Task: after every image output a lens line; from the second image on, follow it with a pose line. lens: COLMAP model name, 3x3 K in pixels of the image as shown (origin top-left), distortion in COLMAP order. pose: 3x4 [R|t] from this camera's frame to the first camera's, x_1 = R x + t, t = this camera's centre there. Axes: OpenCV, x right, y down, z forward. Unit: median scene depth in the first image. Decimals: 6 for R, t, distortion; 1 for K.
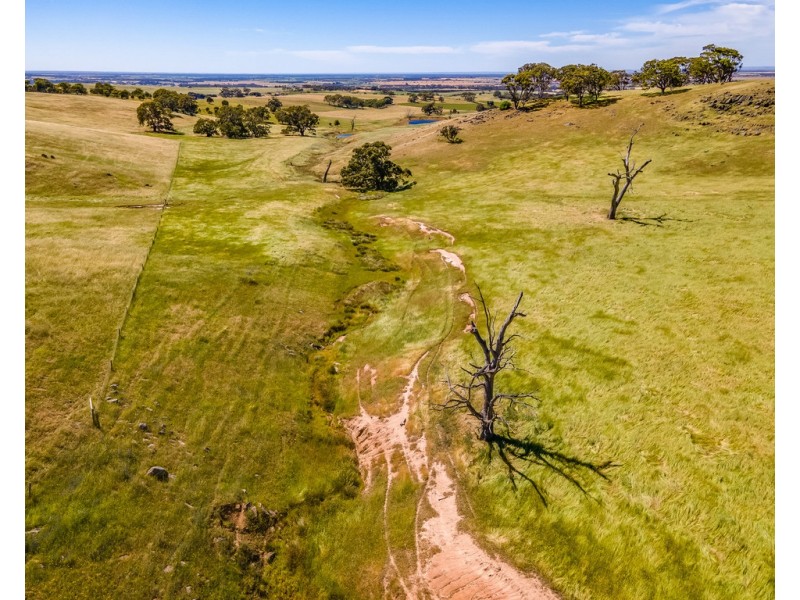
lens RADIAL K [[578.1, 0, 400.0], [0, 578.1, 300.0], [0, 0, 1]] dist [0.005445, 0.085086]
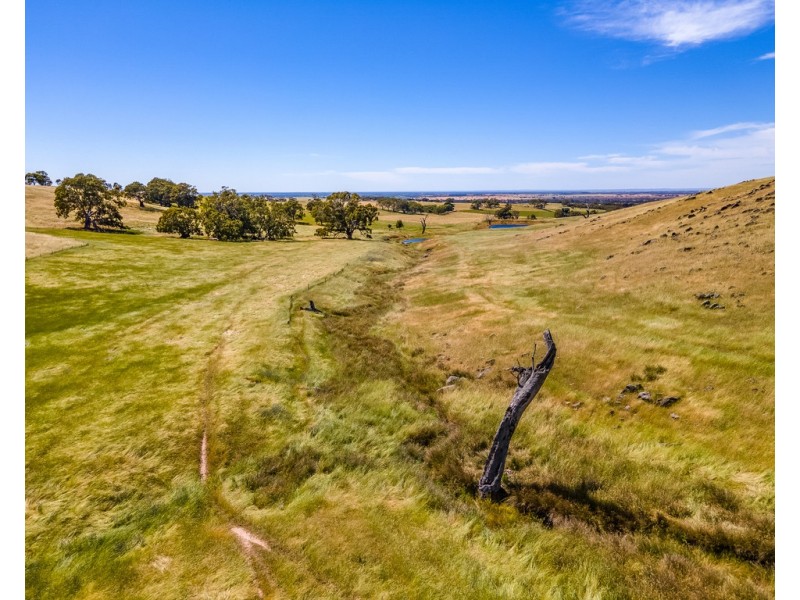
lens RADIAL K [[578.1, 0, 400.0], [0, 578.1, 300.0], [0, 0, 1]] dist [0.005445, 0.085086]
pose [[0.997336, 0.012922, -0.071797, -0.072427], [-0.026104, 0.982234, -0.185838, -0.111134], [0.068120, 0.187217, 0.979954, 0.426992]]
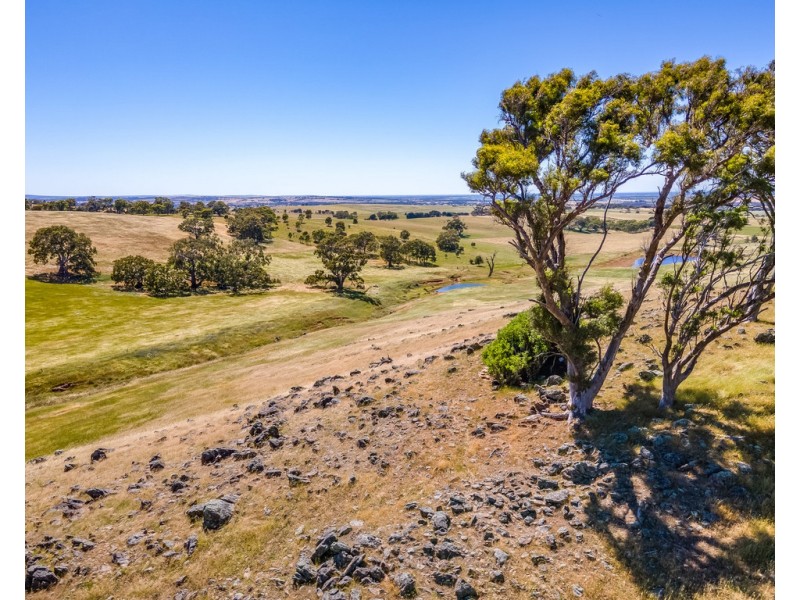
lens RADIAL K [[567.0, 0, 400.0], [0, 567.0, 300.0], [0, 0, 1]] dist [0.006221, 0.037604]
pose [[0.872904, 0.083962, -0.480613, 0.137355], [-0.171609, 0.974971, -0.141356, -0.210707], [0.456716, 0.205867, 0.865465, 0.574336]]
